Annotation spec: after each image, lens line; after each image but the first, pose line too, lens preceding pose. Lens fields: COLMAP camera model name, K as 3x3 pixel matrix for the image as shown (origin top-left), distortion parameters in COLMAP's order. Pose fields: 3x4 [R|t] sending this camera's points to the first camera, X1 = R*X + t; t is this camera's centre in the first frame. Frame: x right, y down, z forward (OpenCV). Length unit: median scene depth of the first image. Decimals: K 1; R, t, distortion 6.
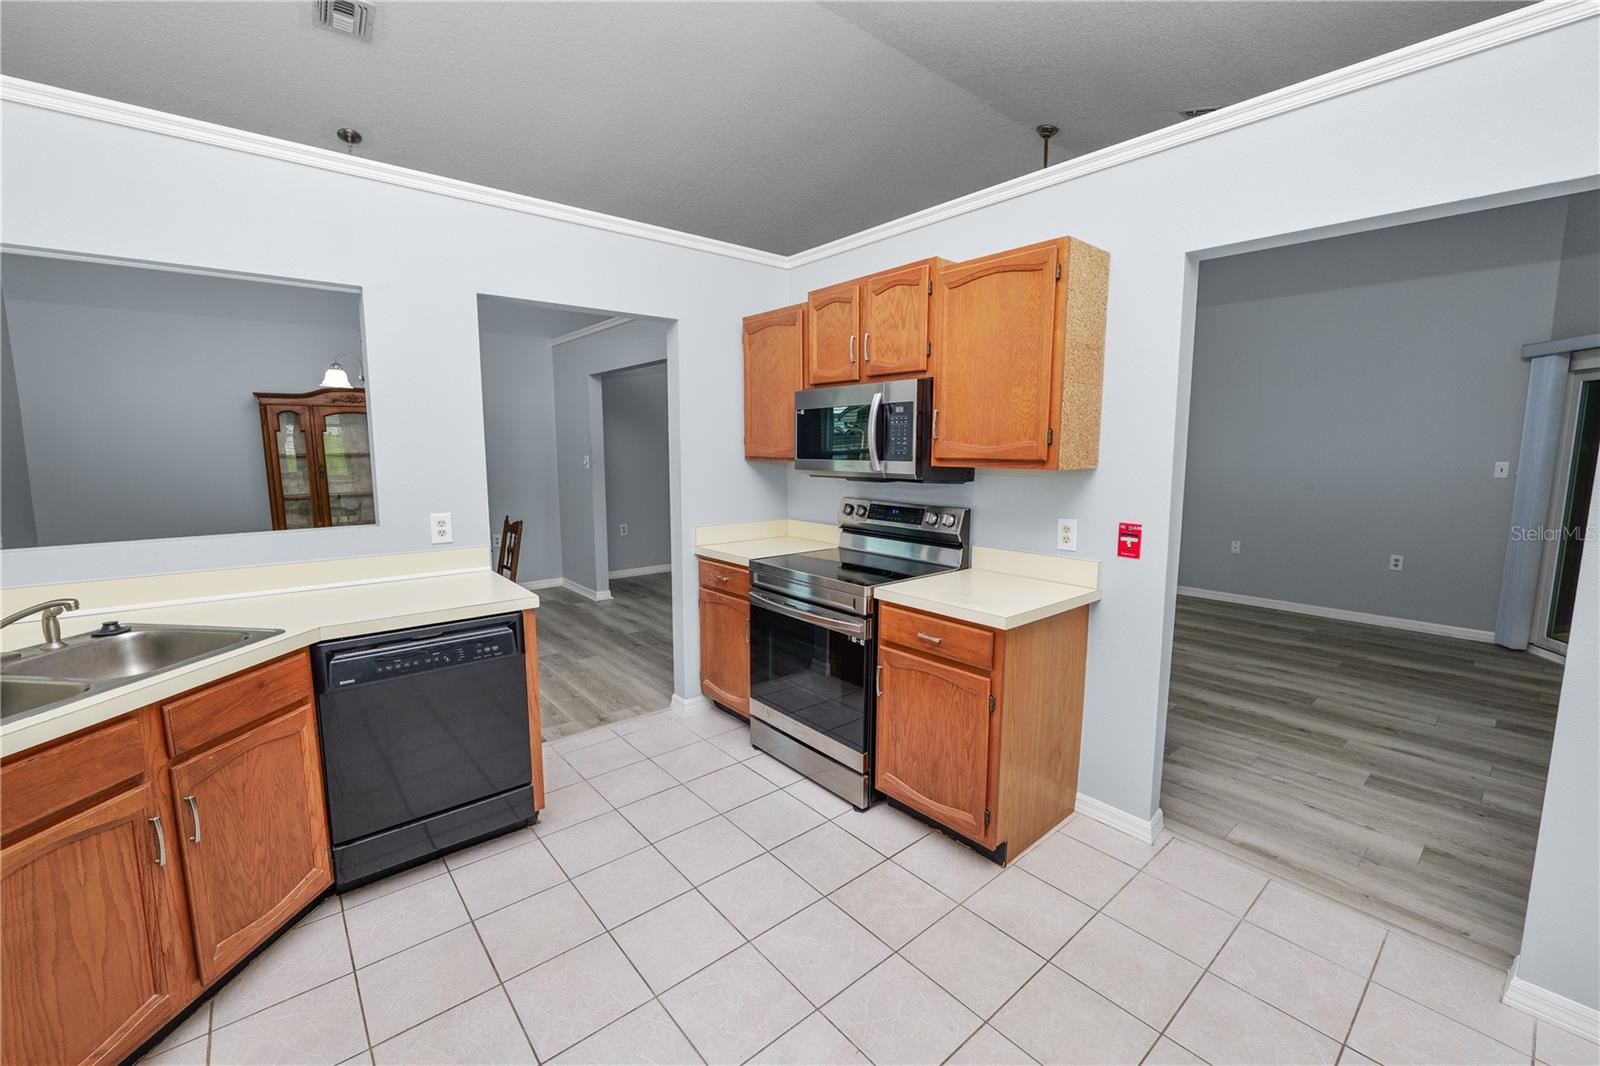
lens RADIAL K [[651.3, 0, 798.5], [0, 651.3, 529.2], [0, 0, 1]] dist [-0.012969, 0.001072]
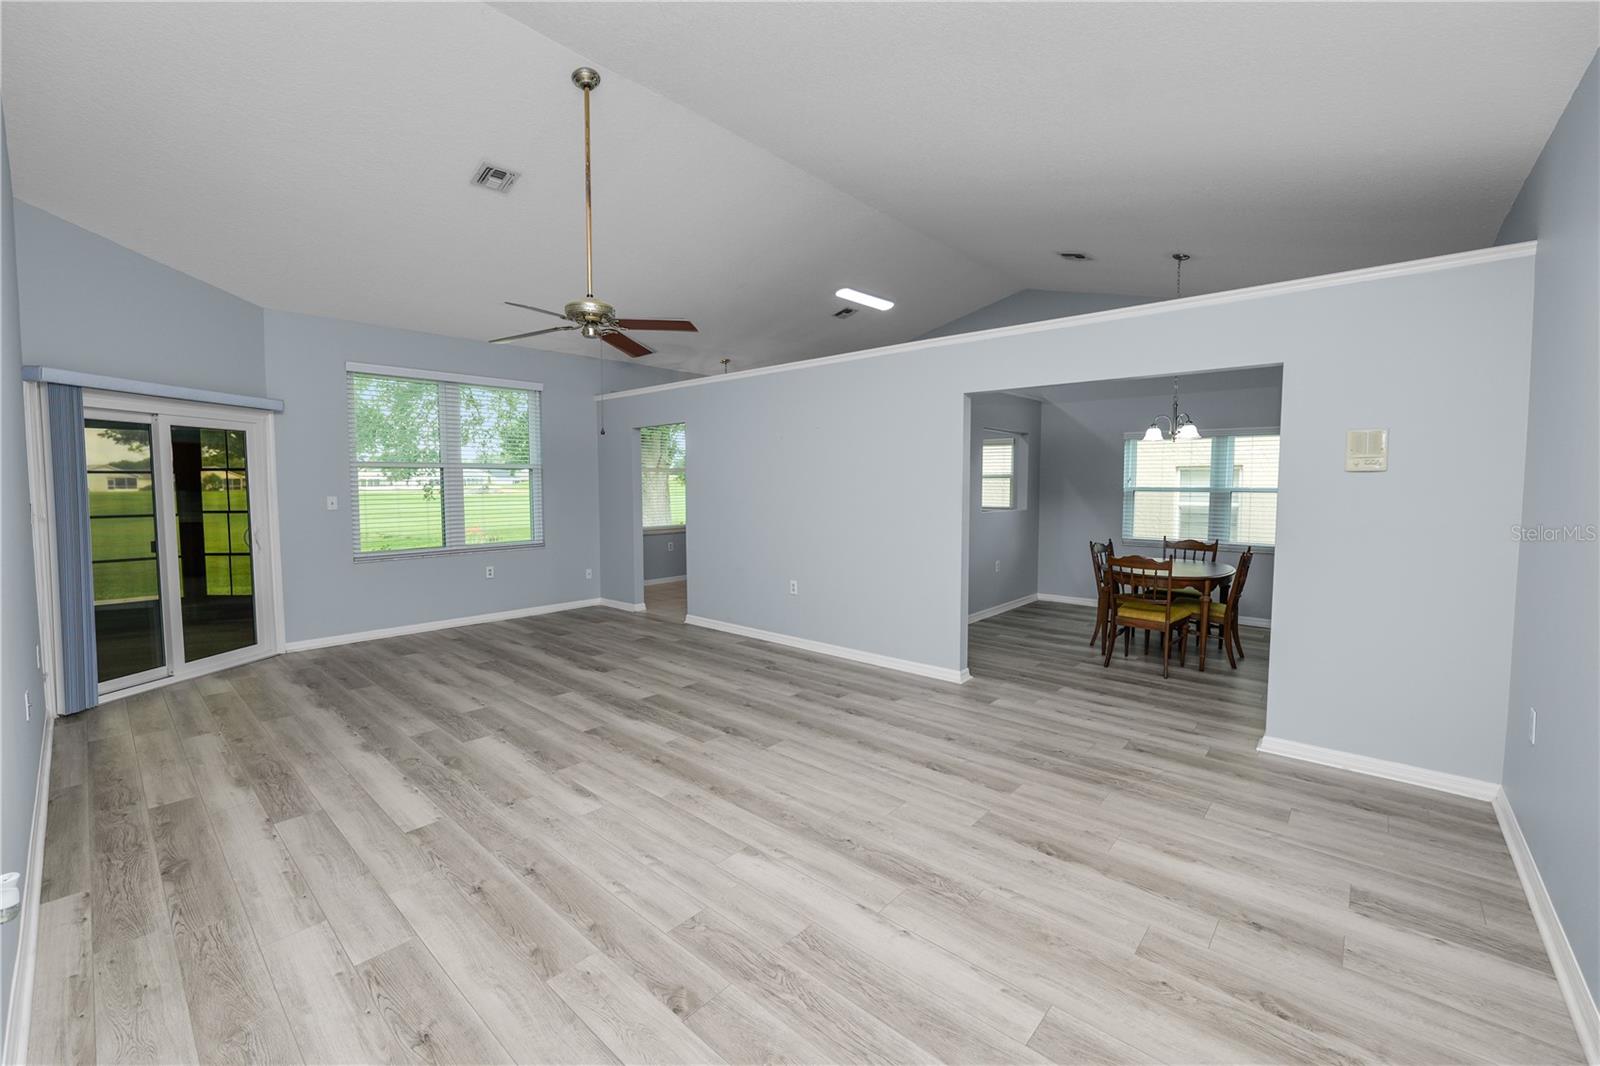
lens RADIAL K [[651.3, 0, 794.7], [0, 651.3, 518.7], [0, 0, 1]] dist [-0.012969, 0.001072]
pose [[-0.989929, 0.010327, -0.141190, 0.473577], [-0.015568, 0.983346, 0.181075, -0.459985], [0.140709, 0.181449, -0.973282, 3.556292]]
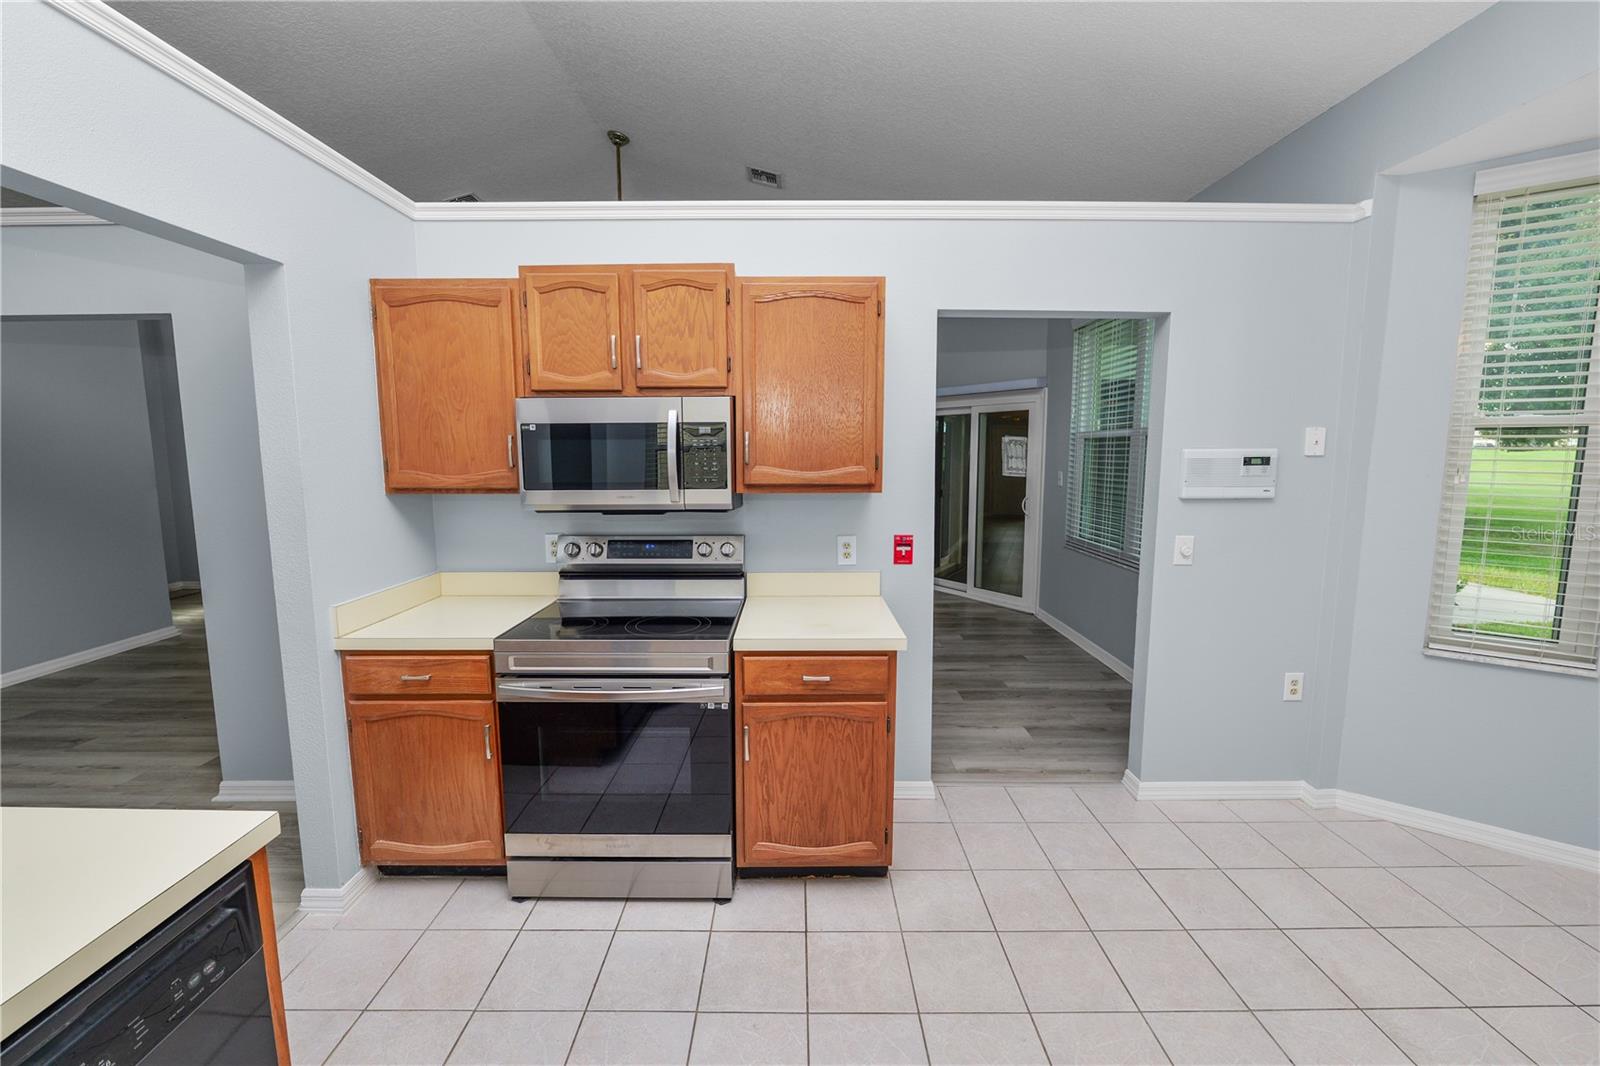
lens RADIAL K [[651.3, 0, 793.1], [0, 651.3, 530.8], [0, 0, 1]] dist [-0.012969, 0.001072]
pose [[0.644920, -0.096437, 0.758141, -0.453920], [0.100826, 0.994072, 0.040680, -0.076290], [-0.757570, 0.050205, 0.650821, 0.361967]]
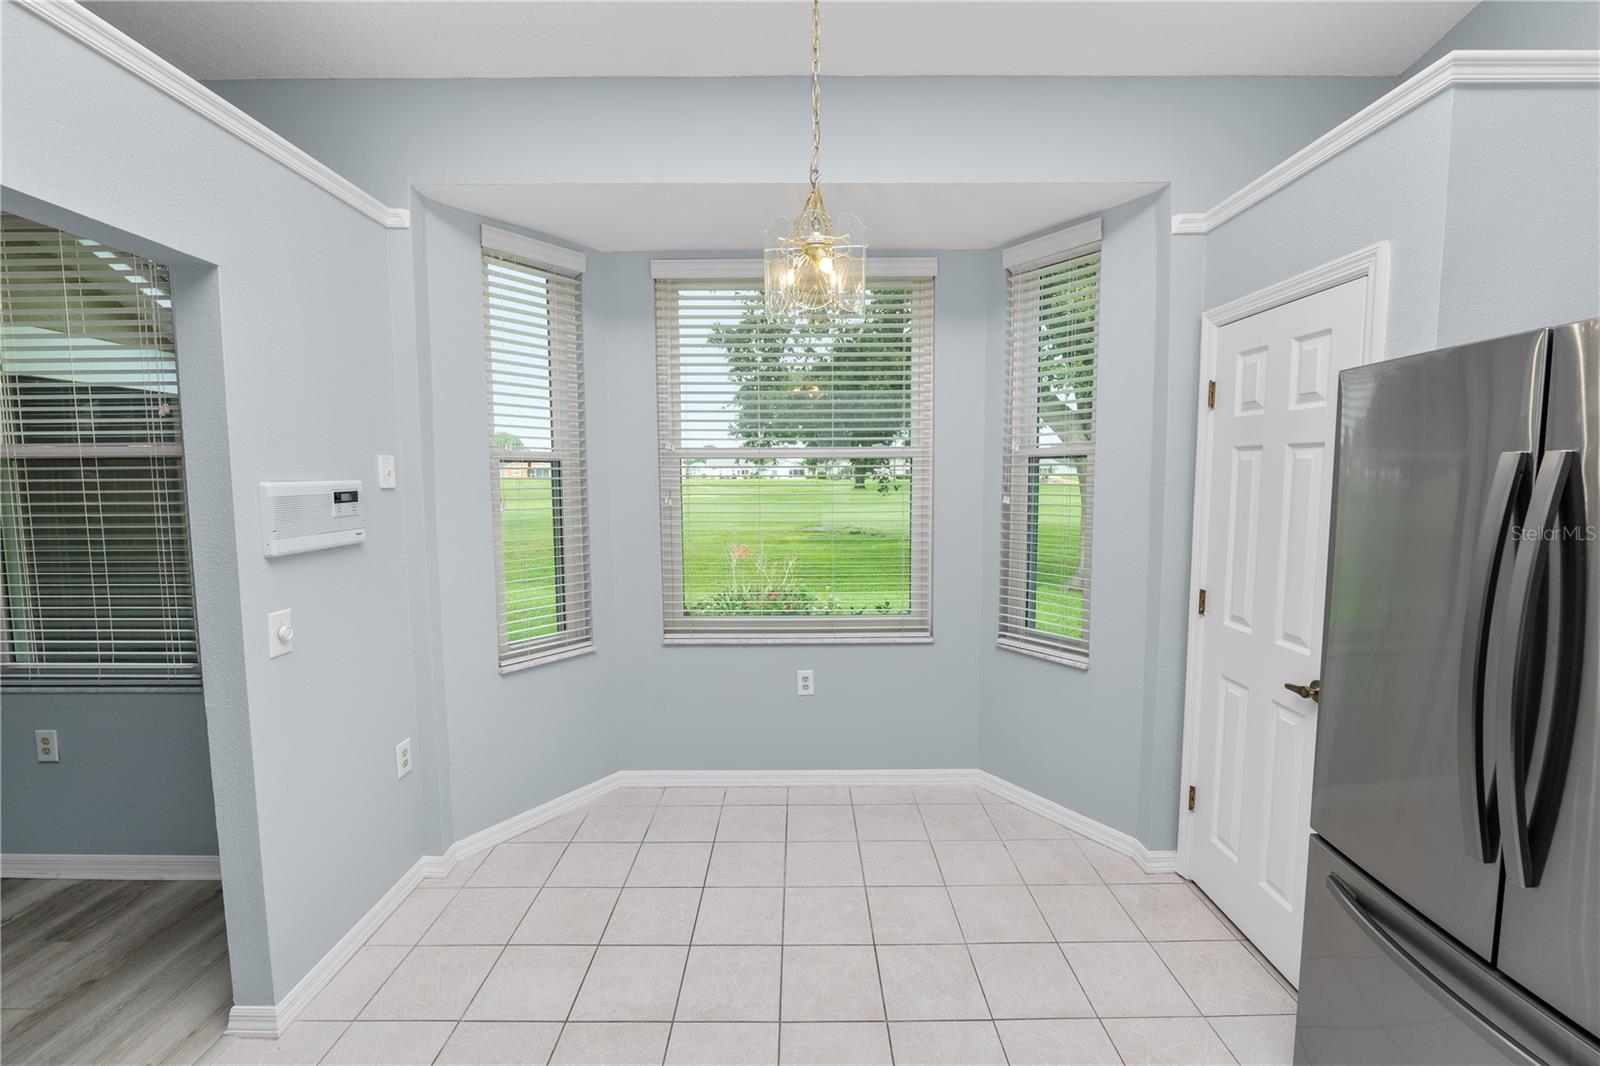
lens RADIAL K [[651.3, 0, 807.8], [0, 651.3, 528.5], [0, 0, 1]] dist [-0.012969, 0.001072]
pose [[-0.774607, -0.052694, 0.630244, -0.134970], [0.080493, 0.980205, 0.180884, -0.129033], [-0.627300, 0.190844, -0.755032, 0.711644]]
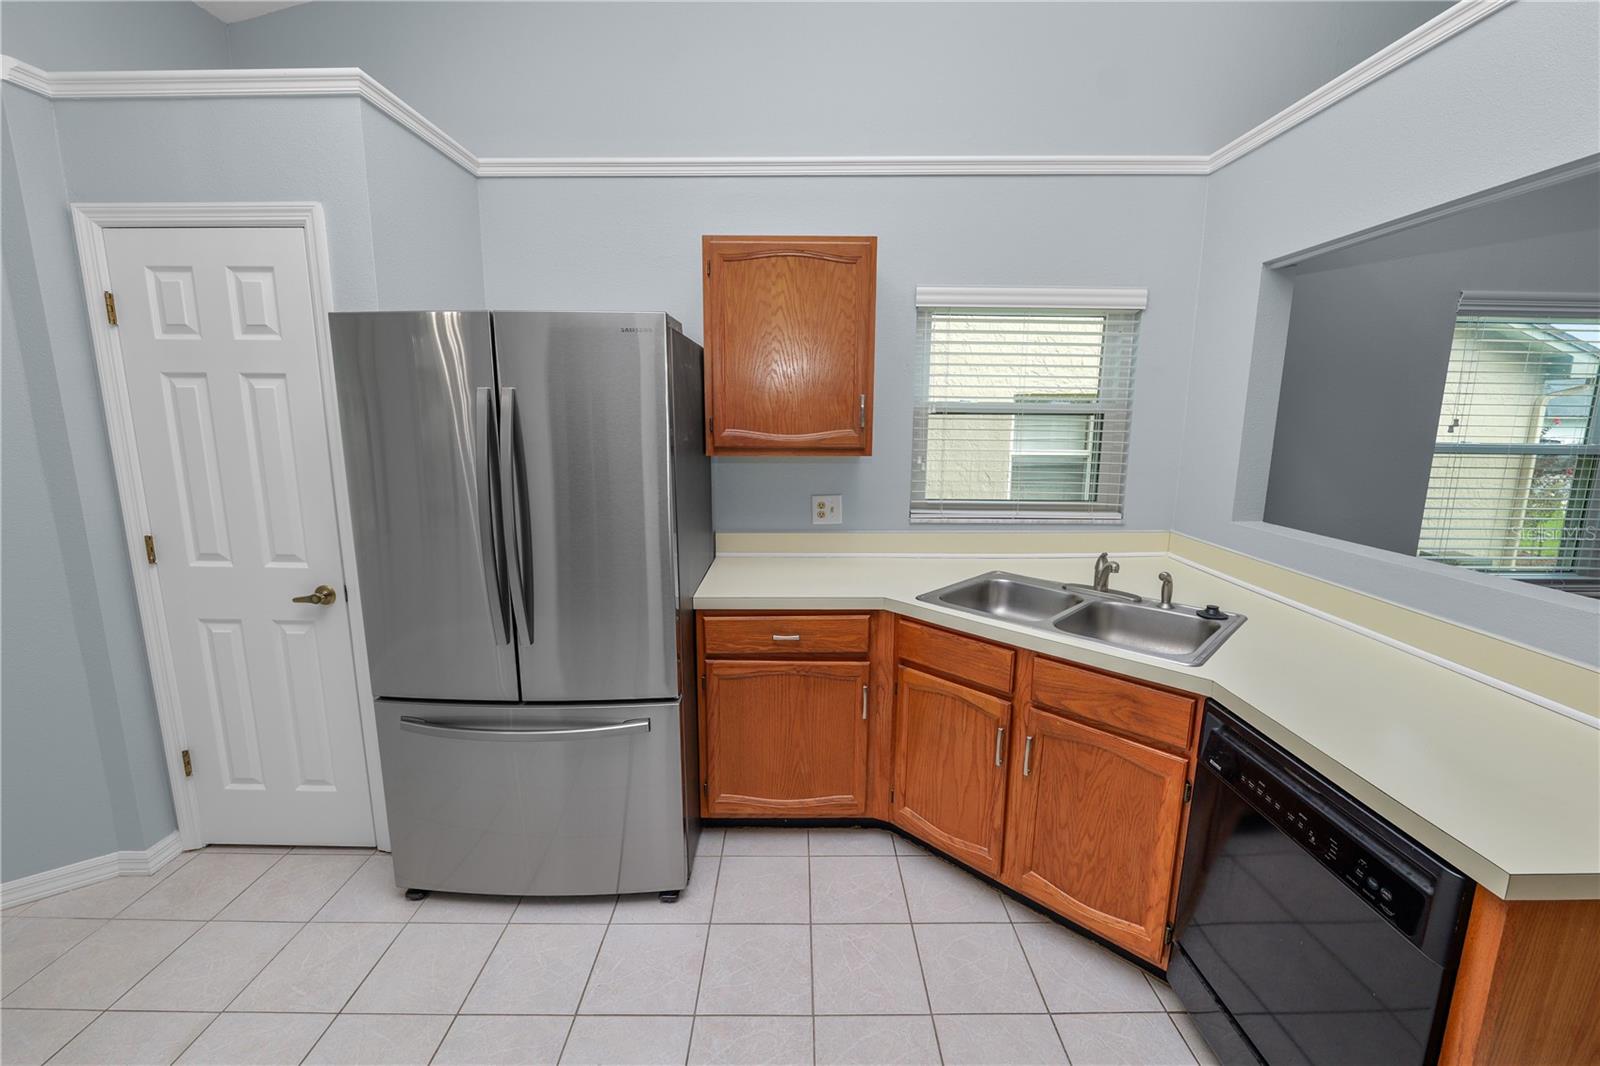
lens RADIAL K [[651.3, 0, 800.3], [0, 651.3, 524.8], [0, 0, 1]] dist [-0.012969, 0.001072]
pose [[-0.638401, 0.129619, -0.758712, 0.107607], [-0.102040, 0.962766, 0.250339, -0.130679], [0.762910, 0.237236, -0.601404, 0.789989]]
